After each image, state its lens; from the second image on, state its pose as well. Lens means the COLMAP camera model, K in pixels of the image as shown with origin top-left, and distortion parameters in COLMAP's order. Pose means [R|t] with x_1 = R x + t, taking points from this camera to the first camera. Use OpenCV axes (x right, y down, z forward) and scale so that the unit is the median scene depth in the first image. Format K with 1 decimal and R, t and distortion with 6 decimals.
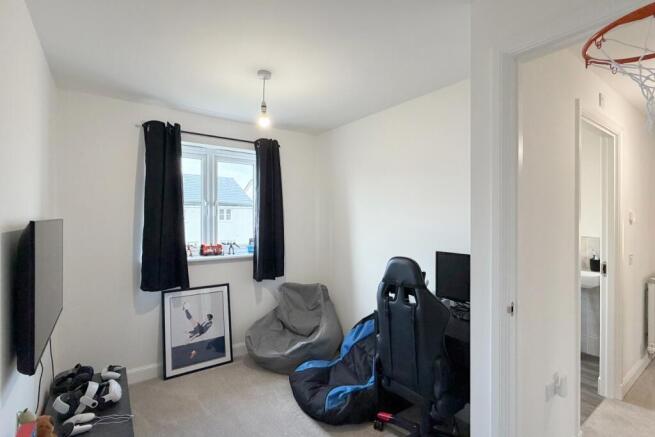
lens RADIAL K [[310.8, 0, 328.5], [0, 310.8, 218.4], [0, 0, 1]] dist [-0.000870, -0.000070]
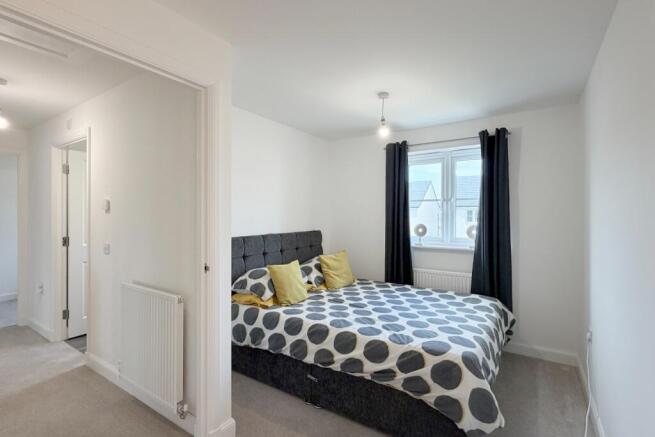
lens RADIAL K [[310.8, 0, 329.3], [0, 310.8, 218.6], [0, 0, 1]] dist [-0.000870, -0.000070]
pose [[0.349692, -0.005522, -0.936848, 0.555485], [-0.007363, 0.999936, -0.008643, 0.032547], [0.936836, 0.009921, 0.349629, 0.220437]]
